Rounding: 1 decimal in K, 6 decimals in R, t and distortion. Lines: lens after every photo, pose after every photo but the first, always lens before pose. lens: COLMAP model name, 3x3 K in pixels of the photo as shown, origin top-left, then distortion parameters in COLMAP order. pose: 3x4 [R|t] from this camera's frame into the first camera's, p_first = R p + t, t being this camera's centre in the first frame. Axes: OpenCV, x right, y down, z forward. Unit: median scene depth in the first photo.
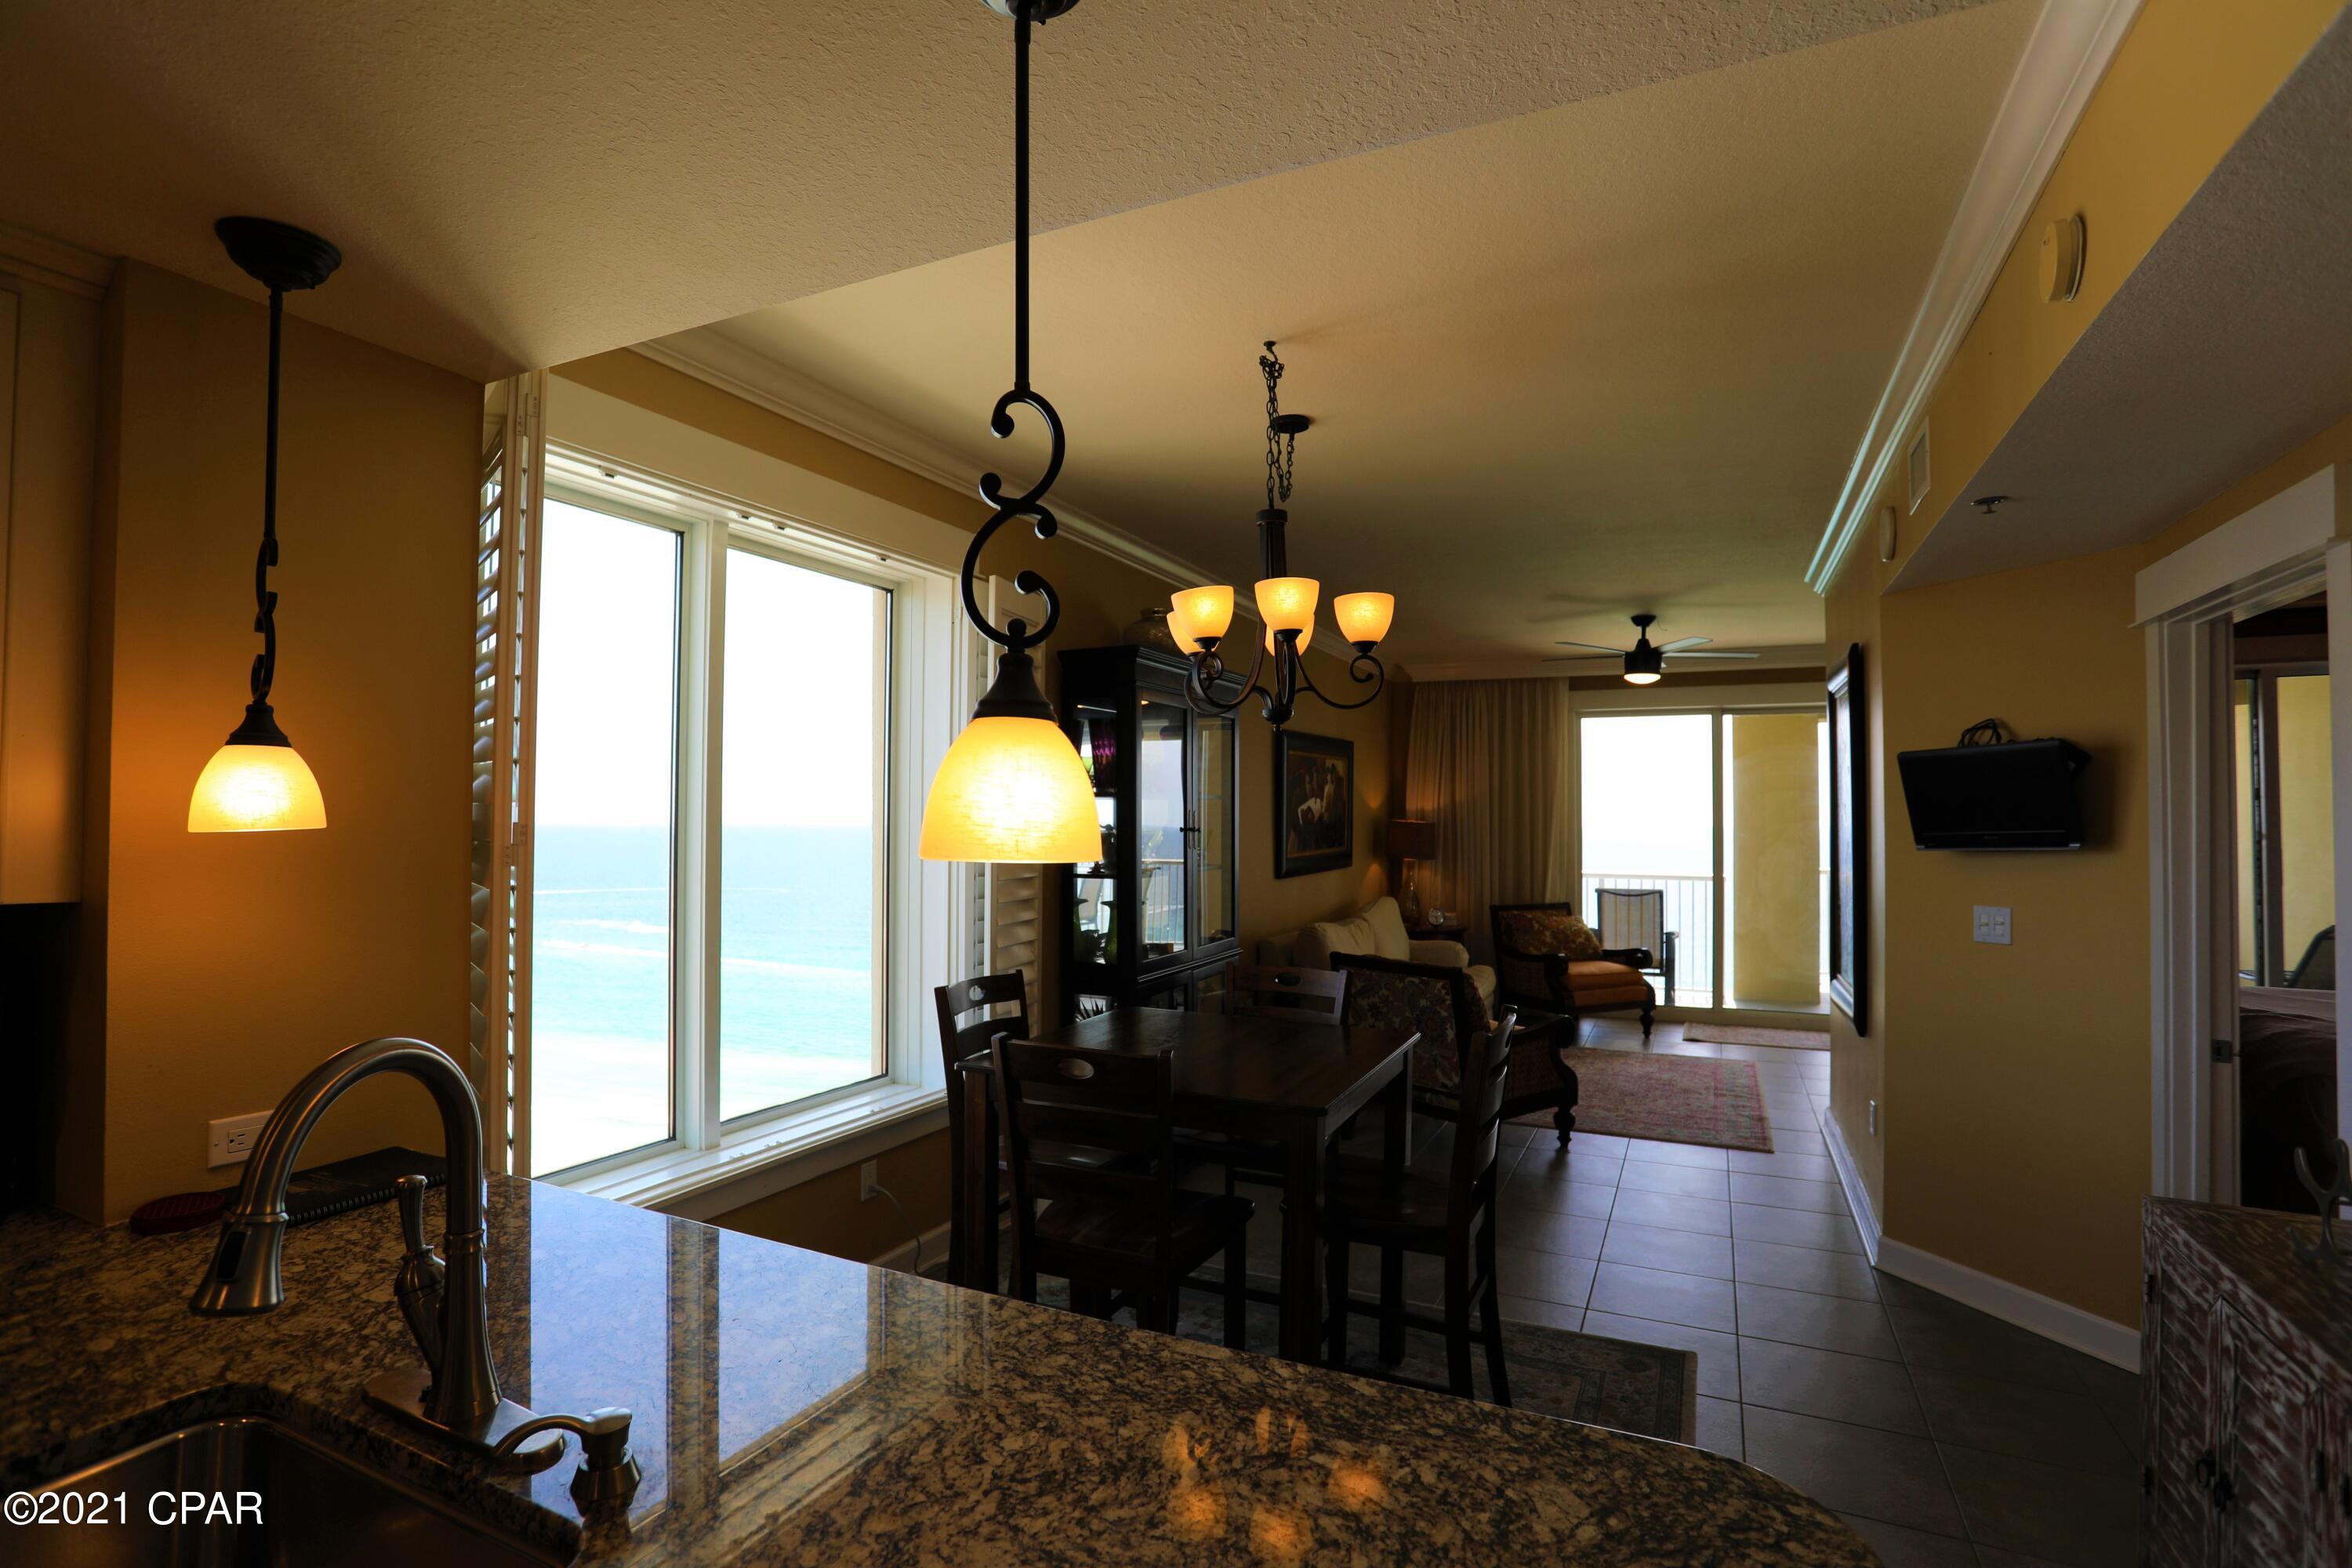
lens RADIAL K [[1130.9, 0, 1166.1], [0, 1130.9, 792.5], [0, 0, 1]] dist [-0.062722, 0.024122]
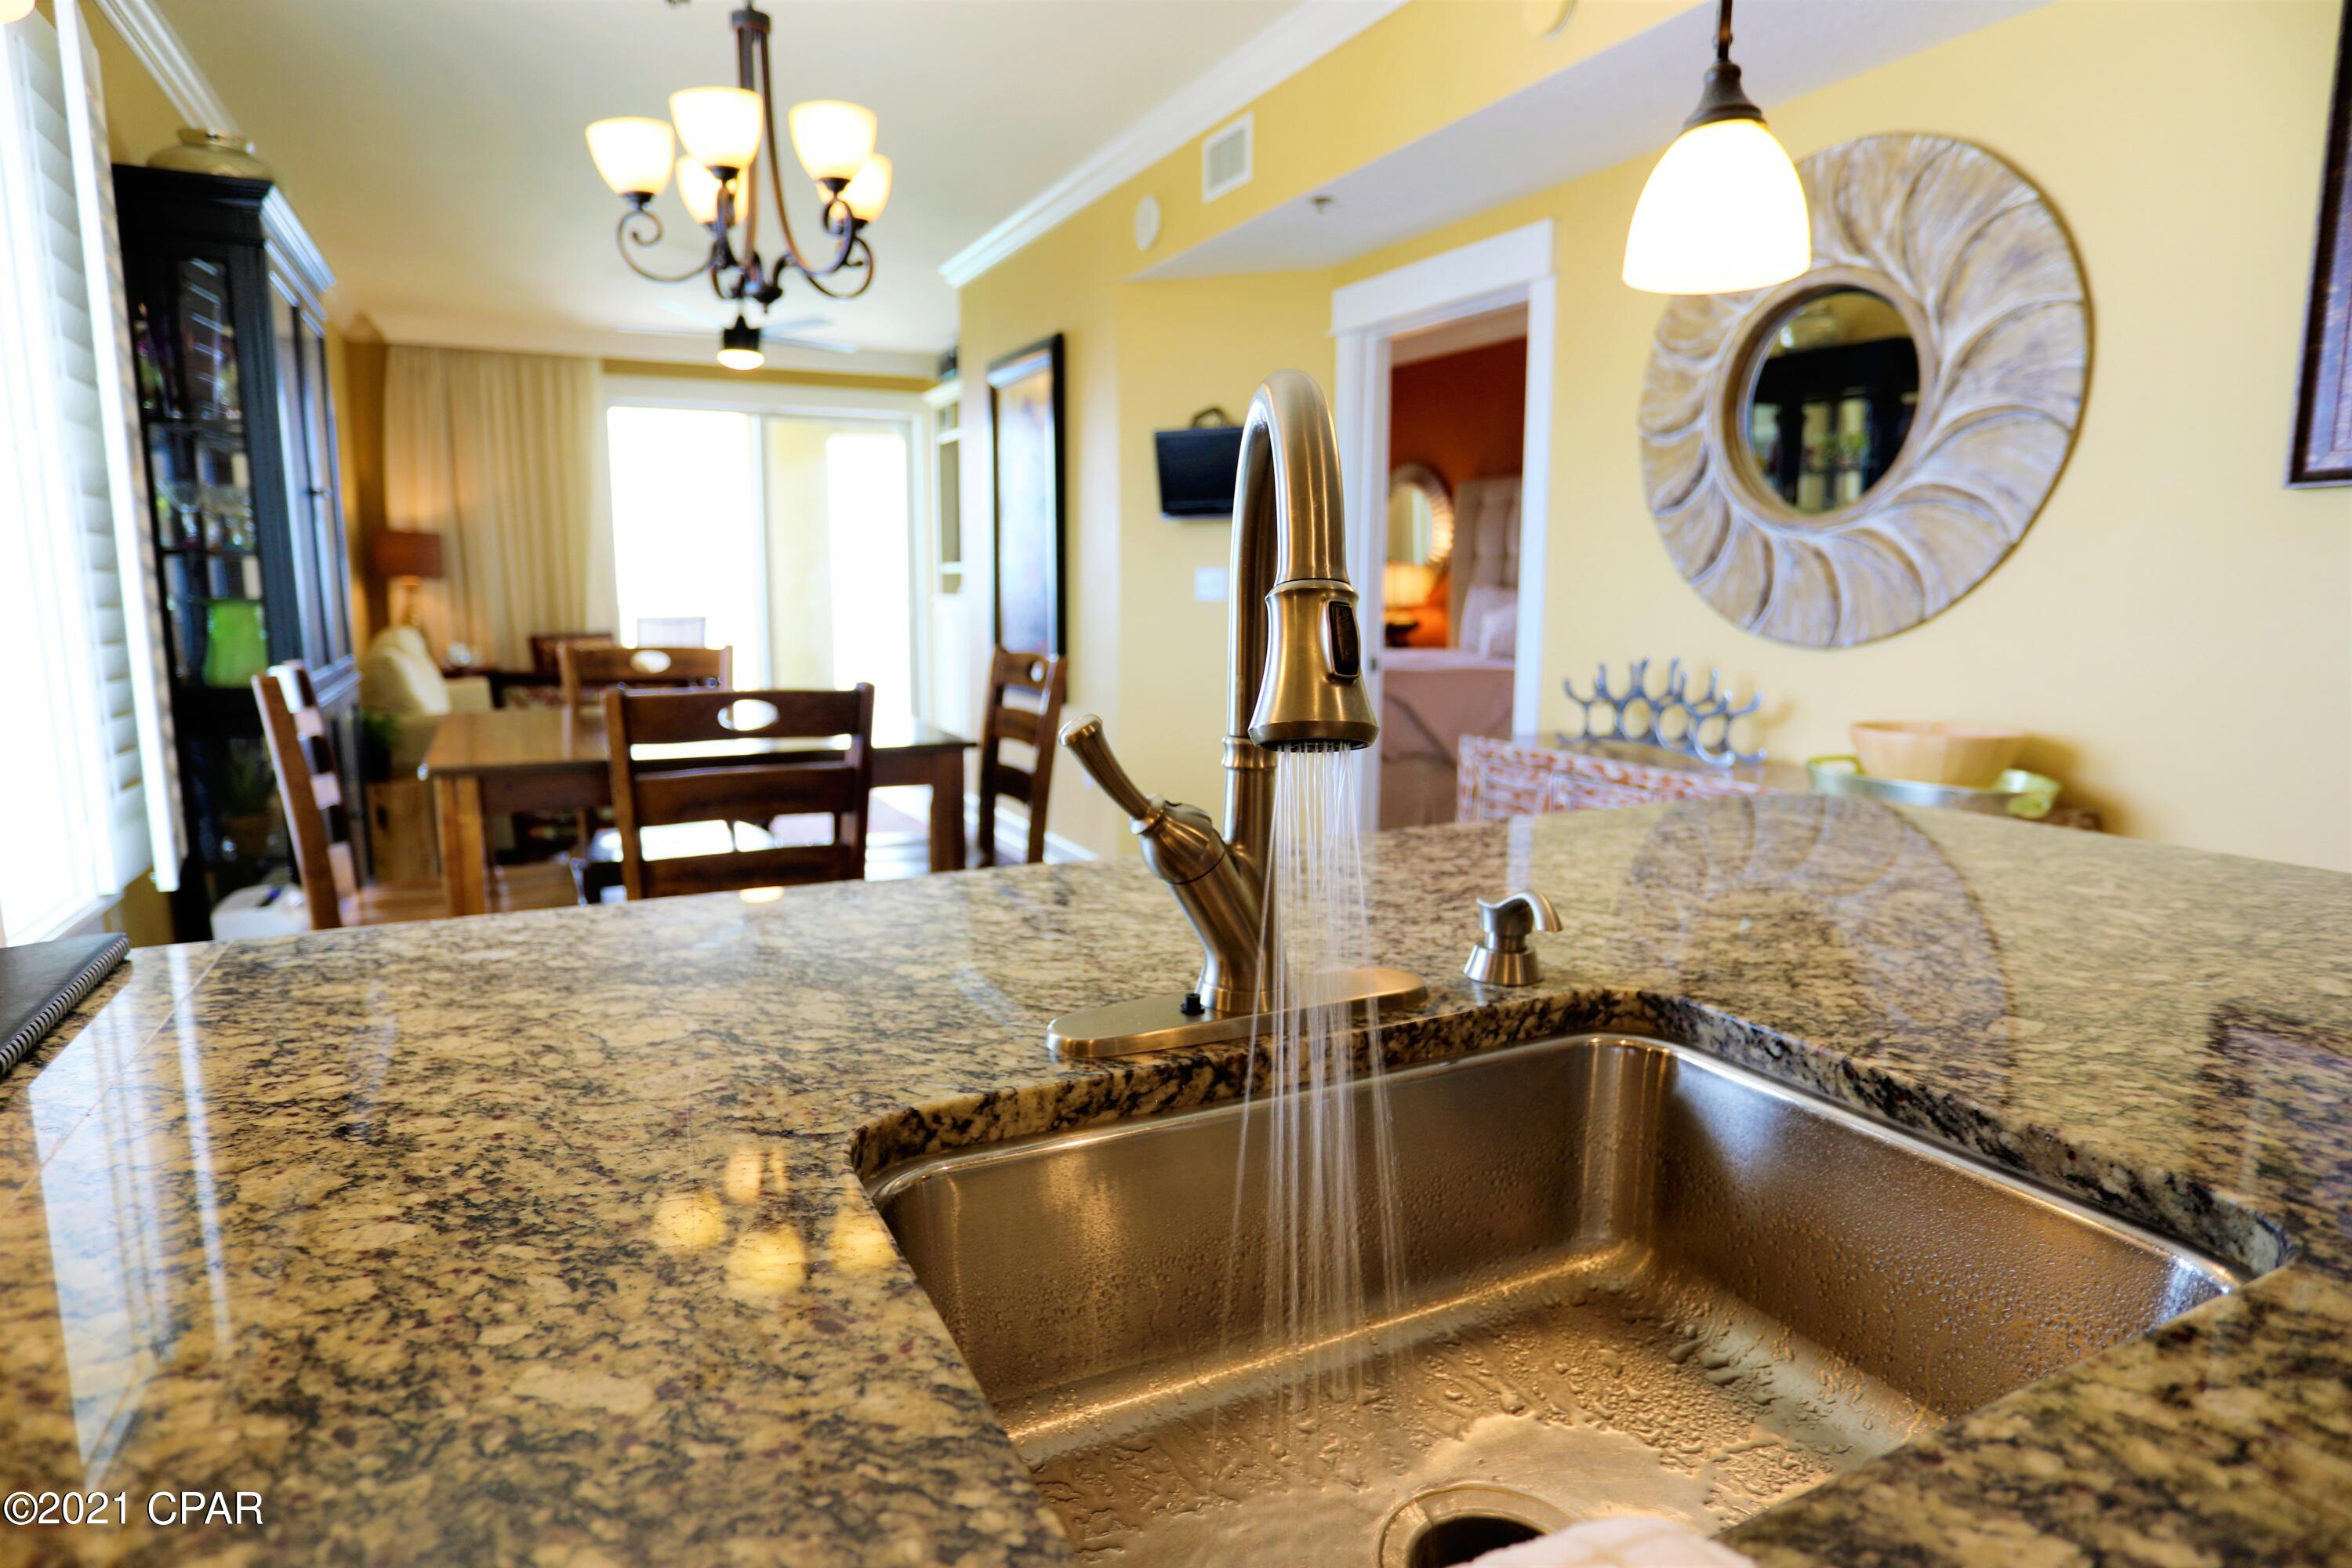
lens RADIAL K [[1292.7, 0, 1176.8], [0, 1292.7, 790.7], [0, 0, 1]] dist [-0.080129, 0.039122]
pose [[0.609176, -0.130625, 0.782203, -0.429078], [-0.020387, 0.983436, 0.180107, 0.097859], [-0.792773, -0.125664, 0.596422, 0.192526]]
